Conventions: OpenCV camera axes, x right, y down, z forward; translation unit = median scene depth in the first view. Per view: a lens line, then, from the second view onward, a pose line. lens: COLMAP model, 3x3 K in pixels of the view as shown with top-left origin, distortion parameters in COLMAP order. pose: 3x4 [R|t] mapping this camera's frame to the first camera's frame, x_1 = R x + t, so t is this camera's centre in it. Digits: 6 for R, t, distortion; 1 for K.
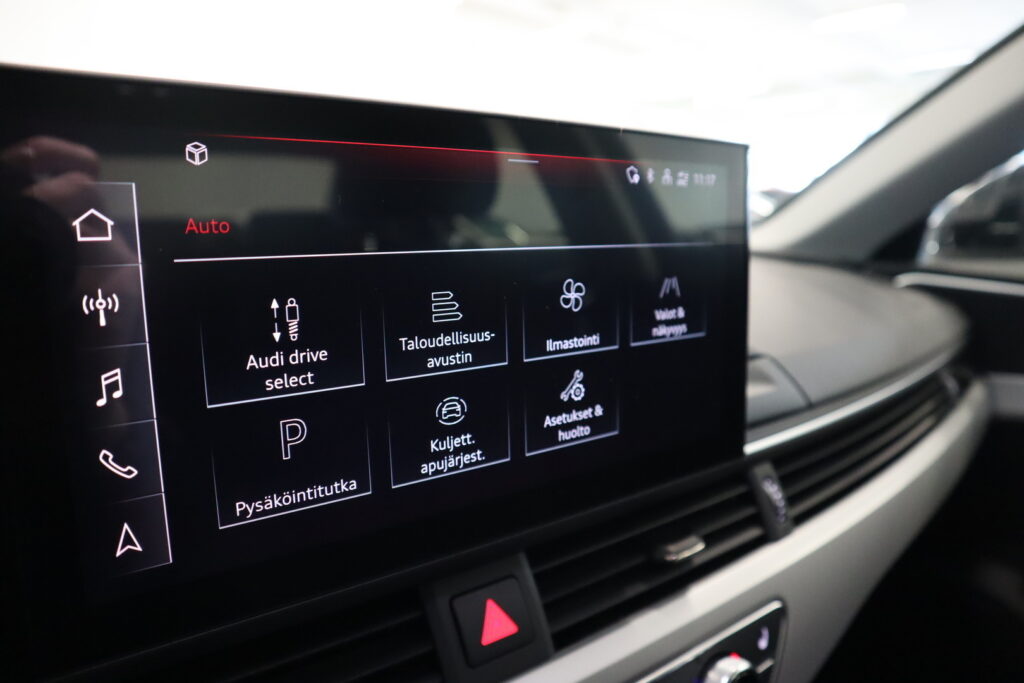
lens RADIAL K [[707.1, 0, 512.0], [0, 707.1, 341.5], [0, 0, 1]] dist [-0.120102, 0.075692]
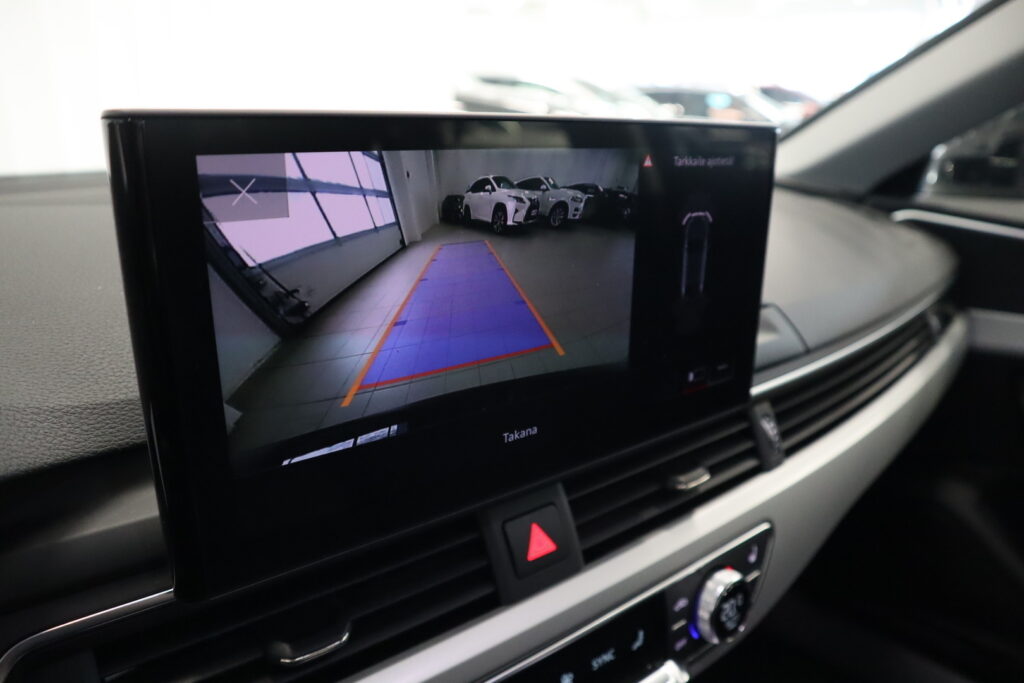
lens RADIAL K [[707.1, 0, 512.0], [0, 707.1, 341.5], [0, 0, 1]] dist [-0.120102, 0.075692]
pose [[0.999394, 0.028086, 0.020572, -0.084230], [-0.030871, 0.988093, 0.150730, -0.095572], [-0.016094, -0.151274, 0.988361, -0.114024]]
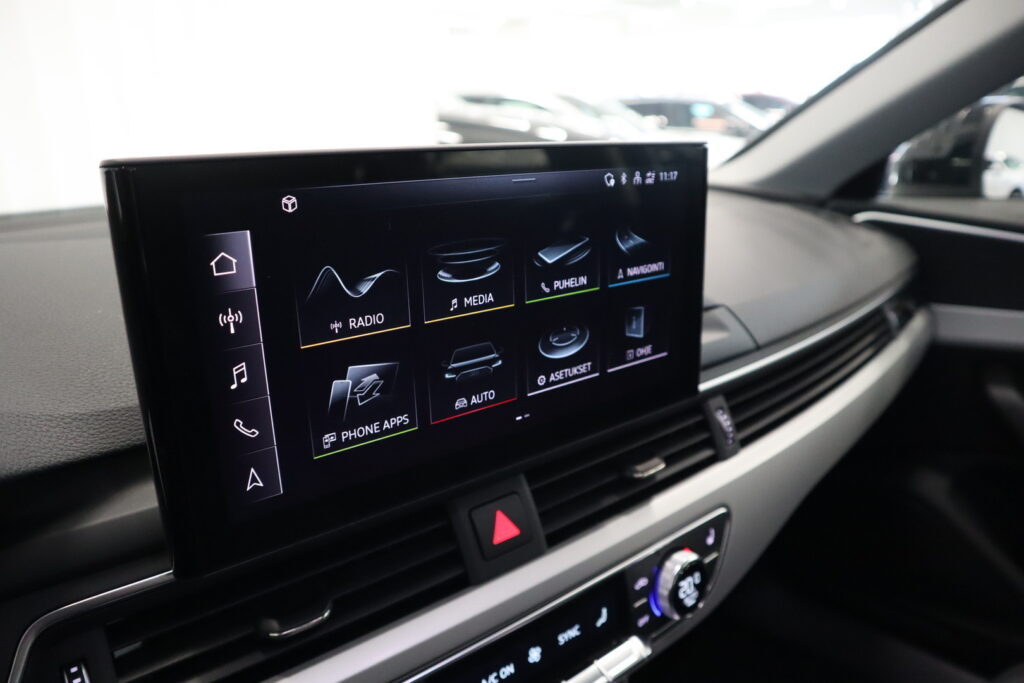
lens RADIAL K [[707.1, 0, 512.0], [0, 707.1, 341.5], [0, 0, 1]] dist [-0.120102, 0.075692]
pose [[0.999594, -0.011703, 0.025978, -0.030365], [0.008270, 0.991674, 0.128509, -0.094645], [-0.027266, -0.128242, 0.991368, -0.223363]]
